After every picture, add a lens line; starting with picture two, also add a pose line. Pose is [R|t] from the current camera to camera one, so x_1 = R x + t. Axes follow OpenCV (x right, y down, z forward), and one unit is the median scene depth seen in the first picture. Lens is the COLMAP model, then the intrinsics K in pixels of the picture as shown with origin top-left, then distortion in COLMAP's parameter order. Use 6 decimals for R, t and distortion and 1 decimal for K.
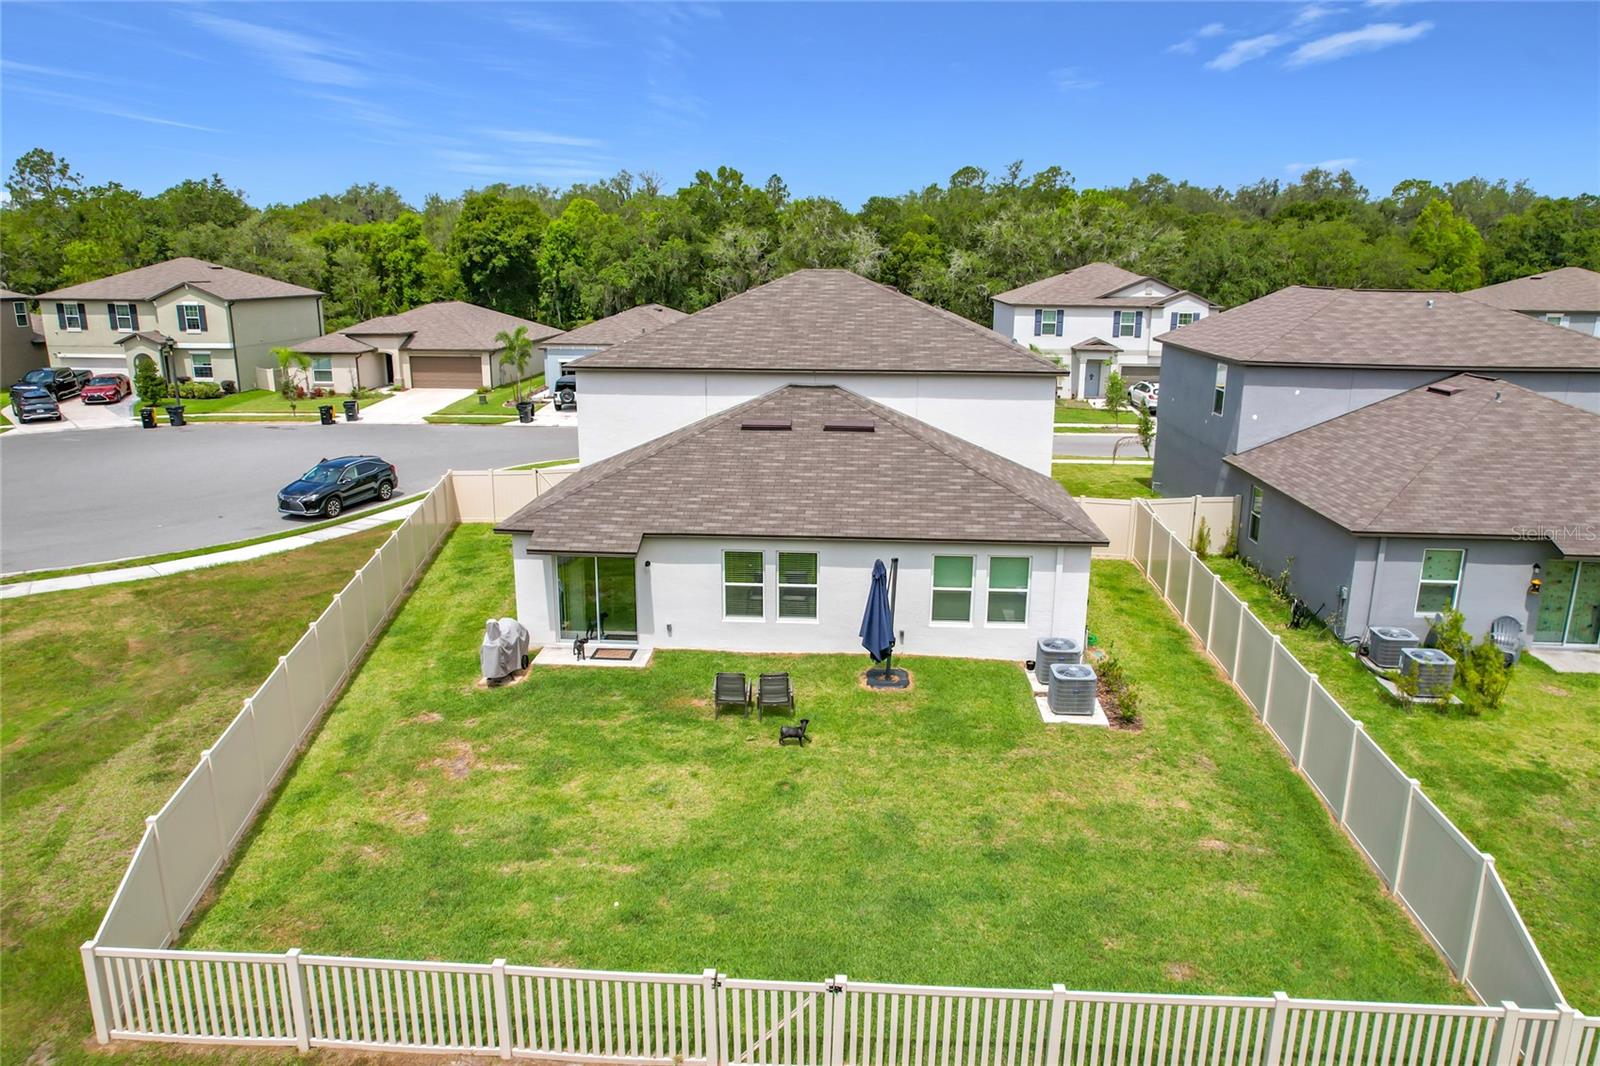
lens RADIAL K [[1039.1, 0, 817.7], [0, 1039.1, 528.4], [0, 0, 1]] dist [-0.073291, 0.065771]
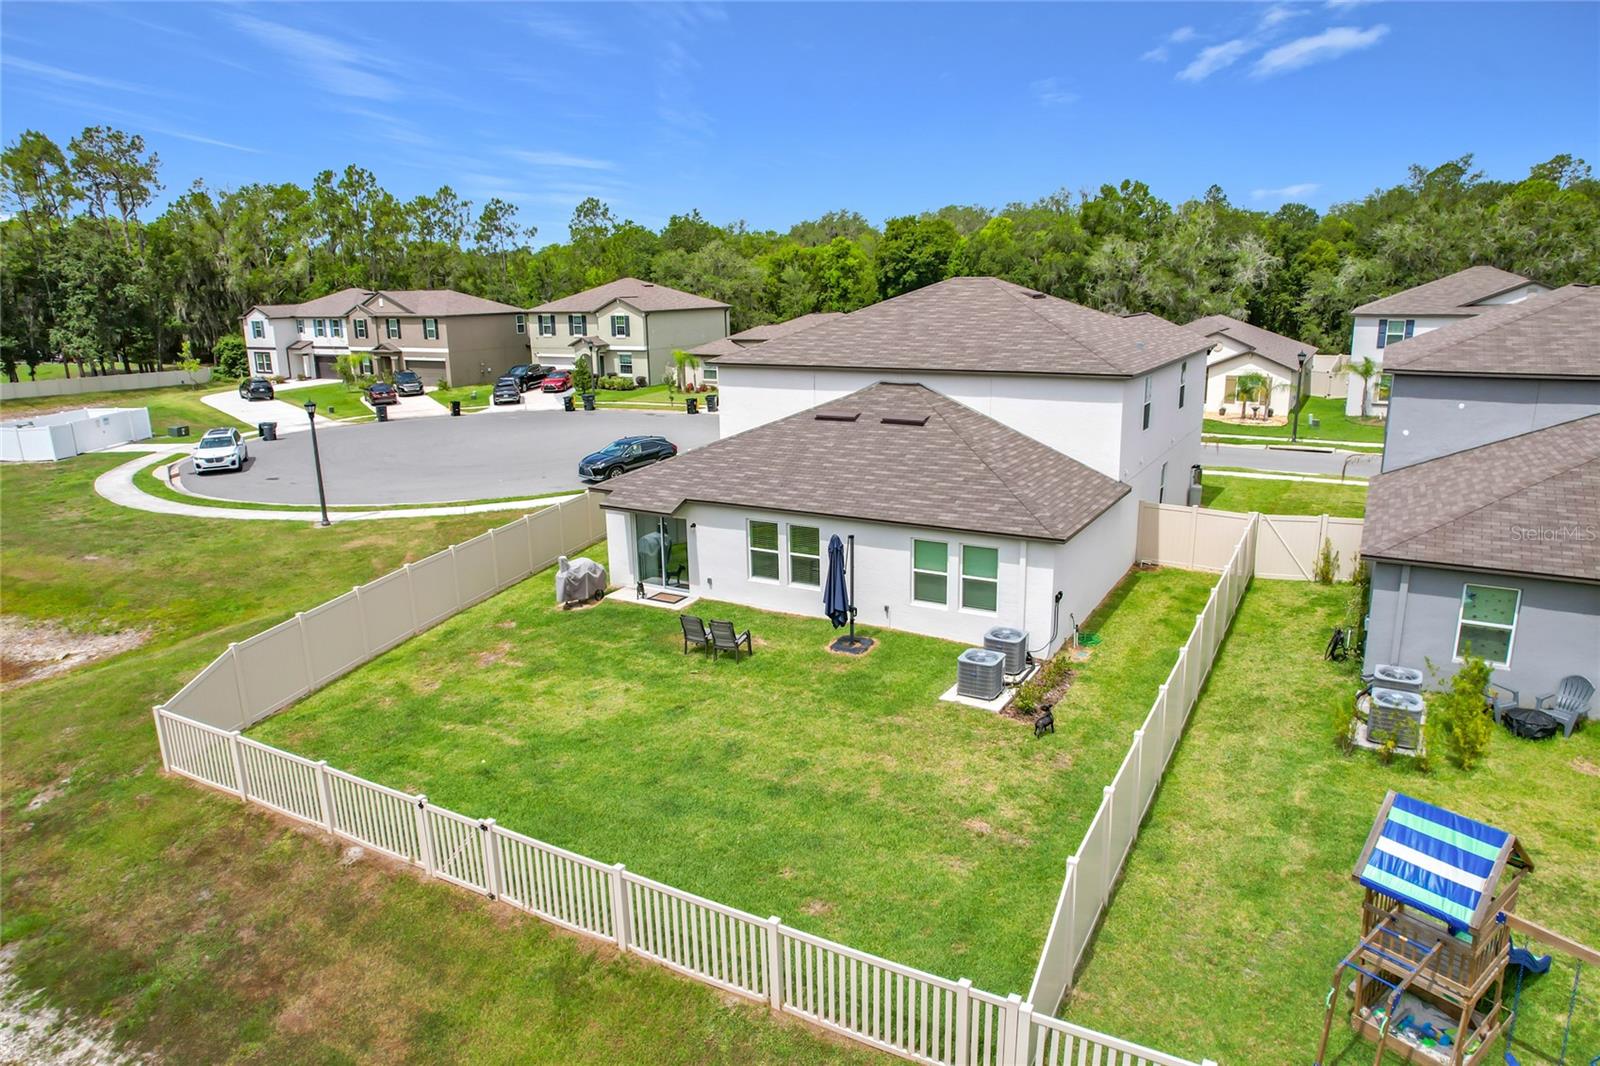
lens RADIAL K [[1005.3, 0, 833.5], [0, 1005.3, 529.4], [0, 0, 1]] dist [-0.065000, 0.059044]
pose [[0.901362, 0.083816, -0.424879, 0.397976], [-0.086377, 0.996174, 0.013272, 0.008038], [0.424366, 0.024737, 0.905153, 0.017193]]
